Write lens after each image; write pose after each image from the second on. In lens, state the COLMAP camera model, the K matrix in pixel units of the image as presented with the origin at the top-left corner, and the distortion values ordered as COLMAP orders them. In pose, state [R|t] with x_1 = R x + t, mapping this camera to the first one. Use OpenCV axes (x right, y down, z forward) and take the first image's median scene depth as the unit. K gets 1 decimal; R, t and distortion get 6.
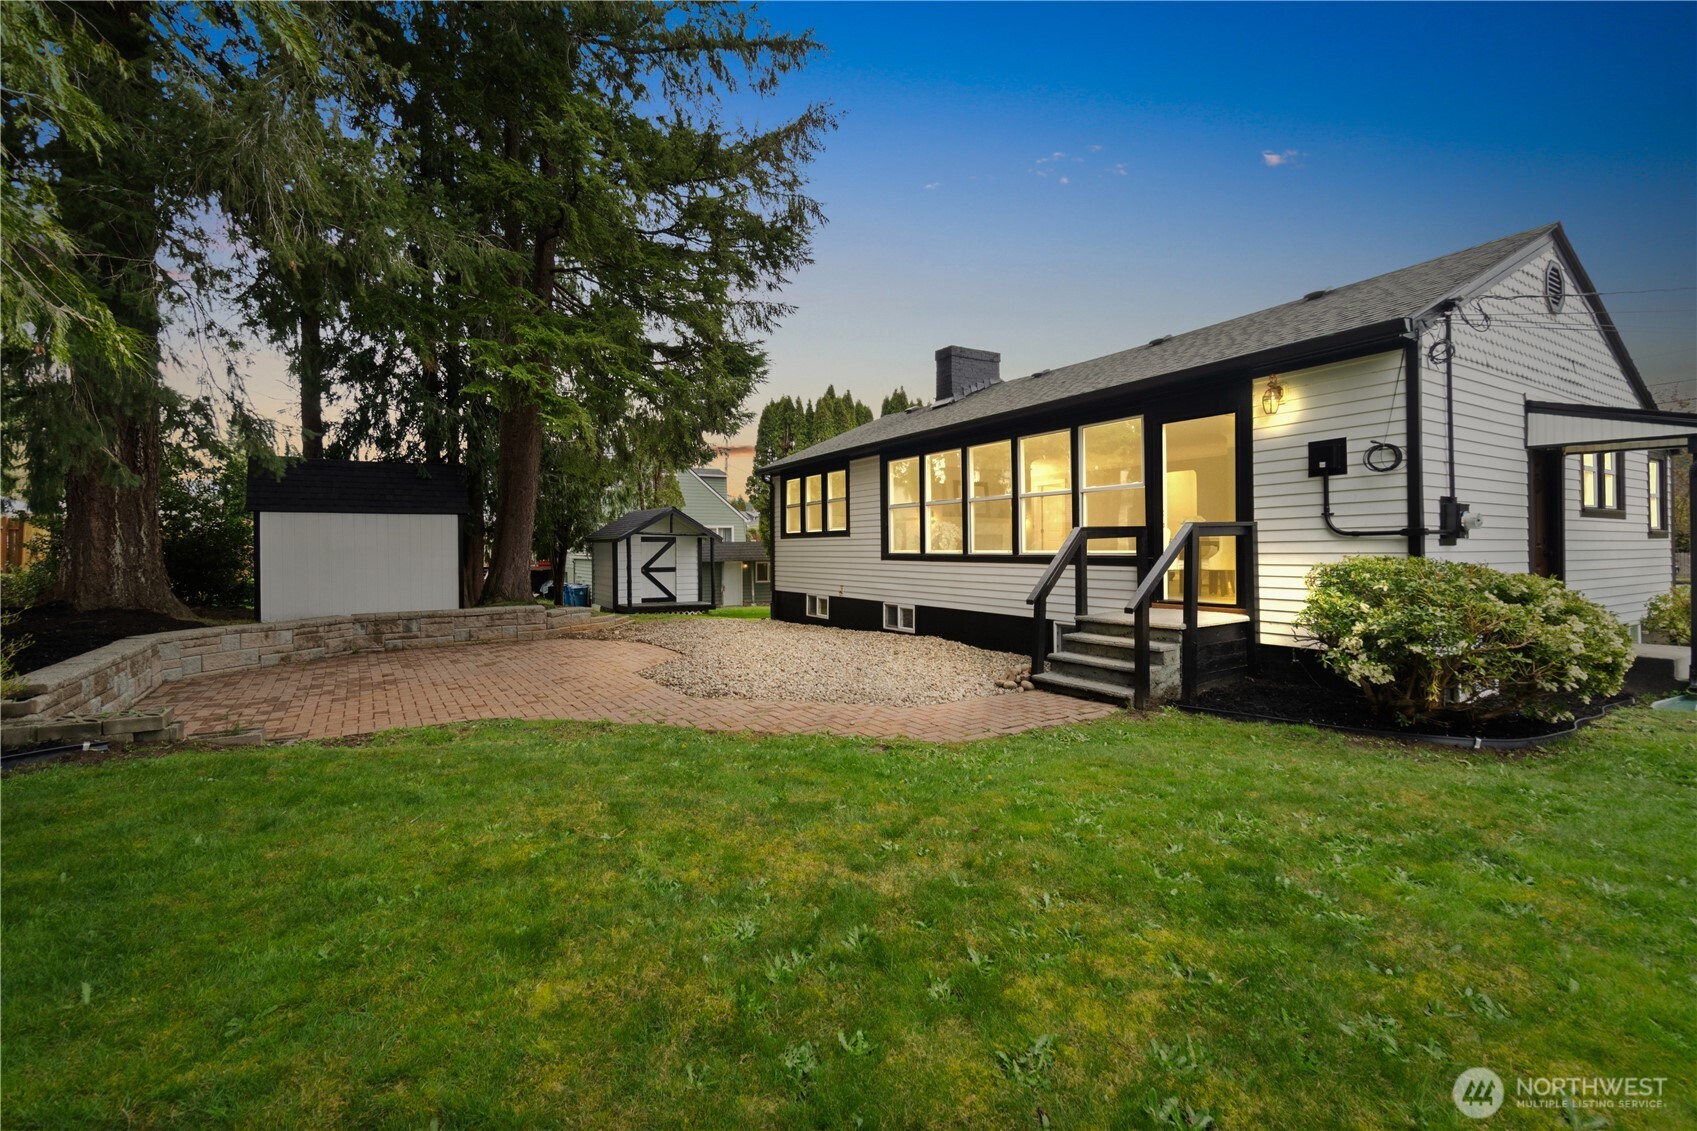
lens RADIAL K [[739.0, 0, 843.6], [0, 739.0, 533.0], [0, 0, 1]] dist [0.000282, 0.000318]
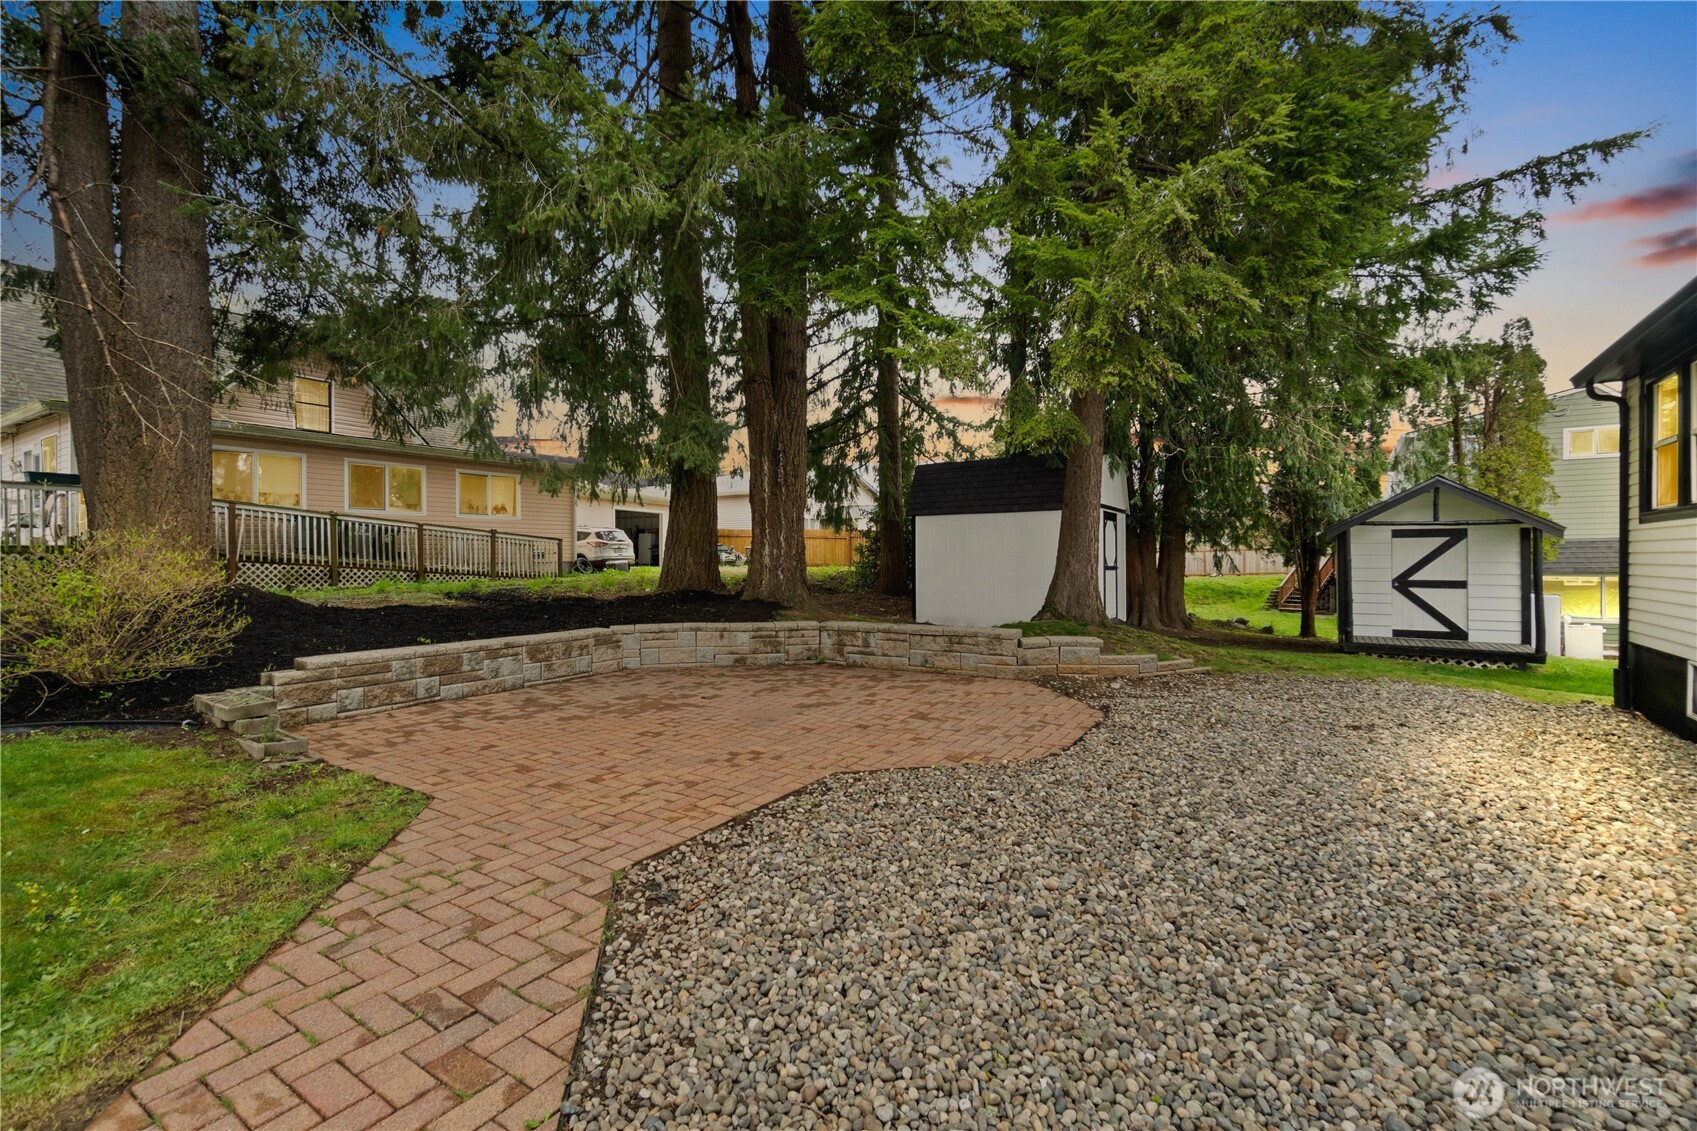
lens RADIAL K [[739.0, 0, 843.6], [0, 739.0, 533.0], [0, 0, 1]] dist [0.000282, 0.000318]
pose [[0.424954, -0.025138, -0.904866, 0.160372], [0.021384, 0.999614, -0.017728, 0.015252], [0.904962, -0.011816, 0.425327, 0.557081]]
